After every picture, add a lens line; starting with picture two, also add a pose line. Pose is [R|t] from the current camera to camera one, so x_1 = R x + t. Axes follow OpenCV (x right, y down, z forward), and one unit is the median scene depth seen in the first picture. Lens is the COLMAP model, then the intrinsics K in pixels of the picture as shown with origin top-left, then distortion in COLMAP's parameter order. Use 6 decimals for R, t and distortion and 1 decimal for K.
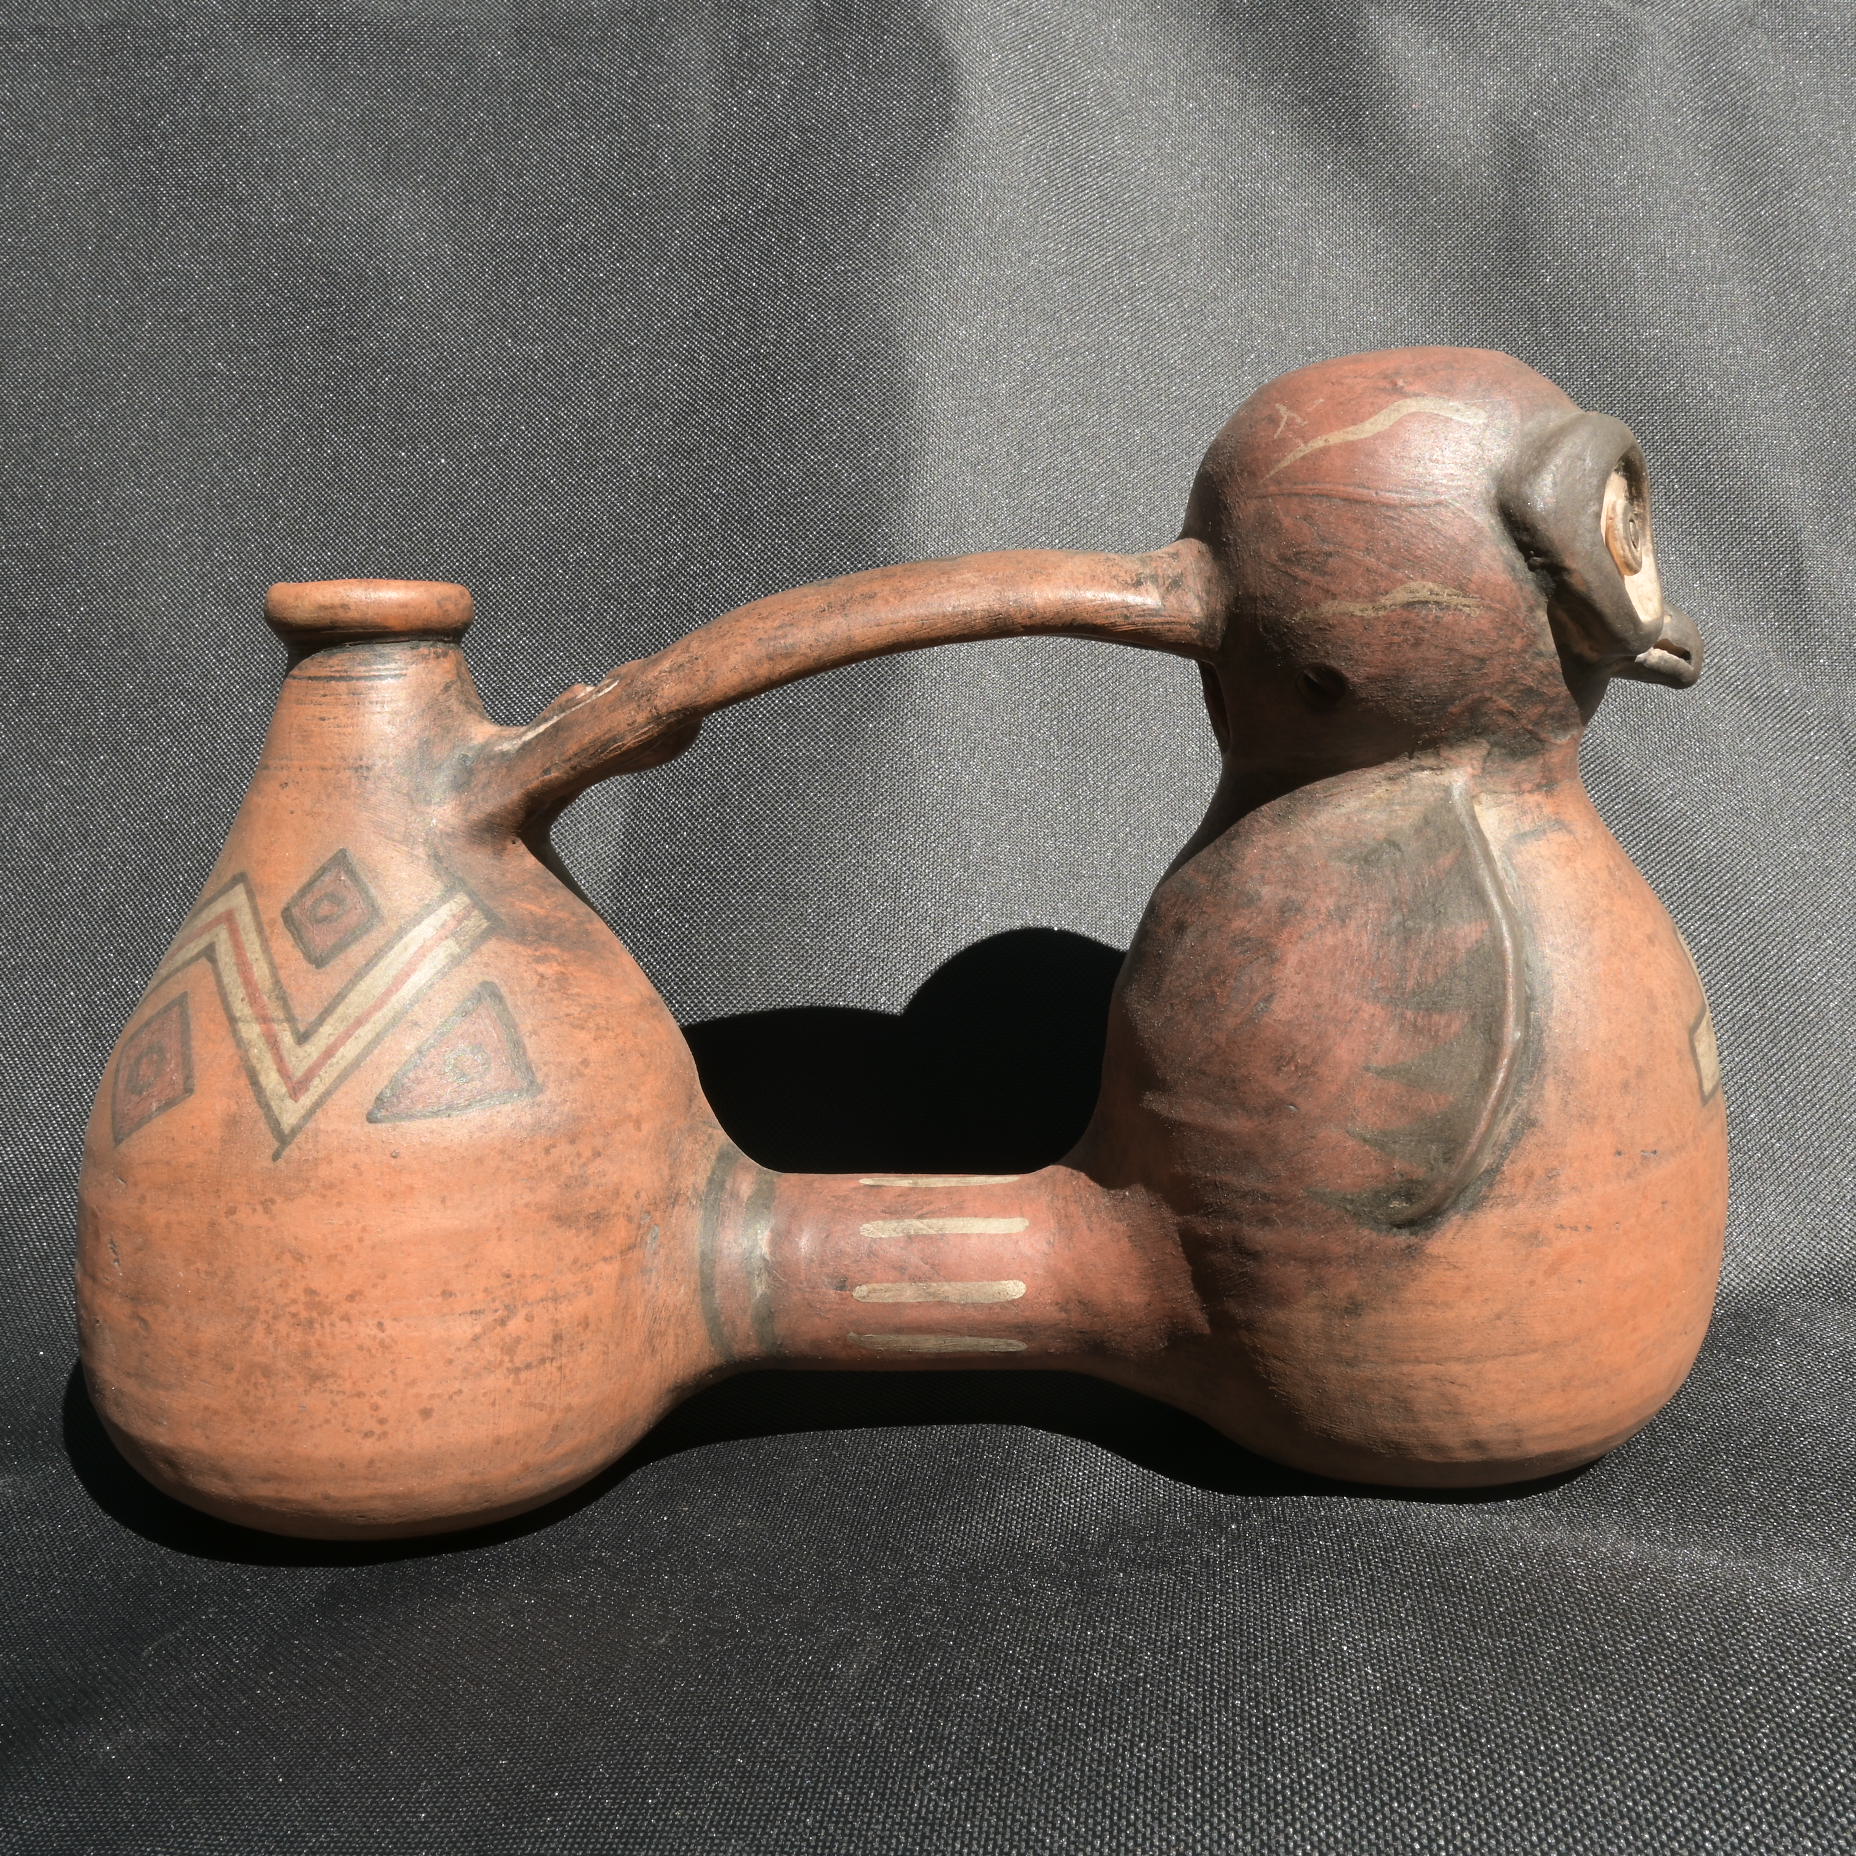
lens RADIAL K [[2125.0, 0, 928.0], [0, 2125.0, 928.0], [0, 0, 1]] dist [-0.027247, -0.025819]
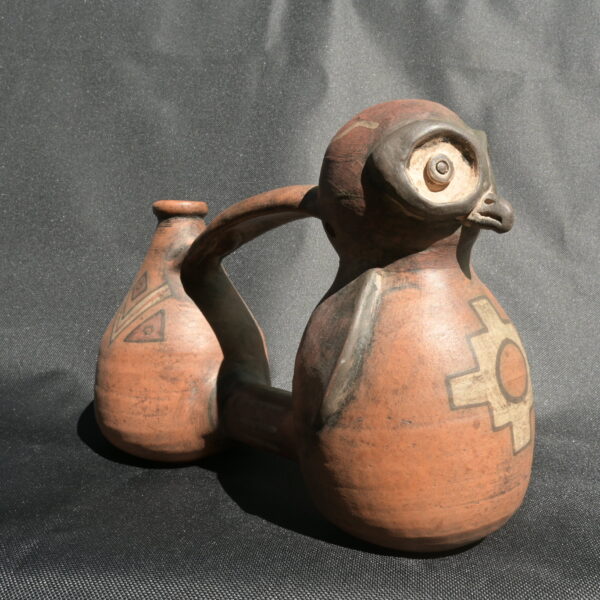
lens RADIAL K [[687.0, 0, 300.0], [0, 687.0, 300.0], [0, 0, 1]] dist [-0.027247, -0.025819]
pose [[0.690620, 0.079793, -0.718803, 0.820151], [-0.111751, 0.993732, 0.002943, -0.020556], [0.714532, 0.078294, 0.695208, 0.364784]]
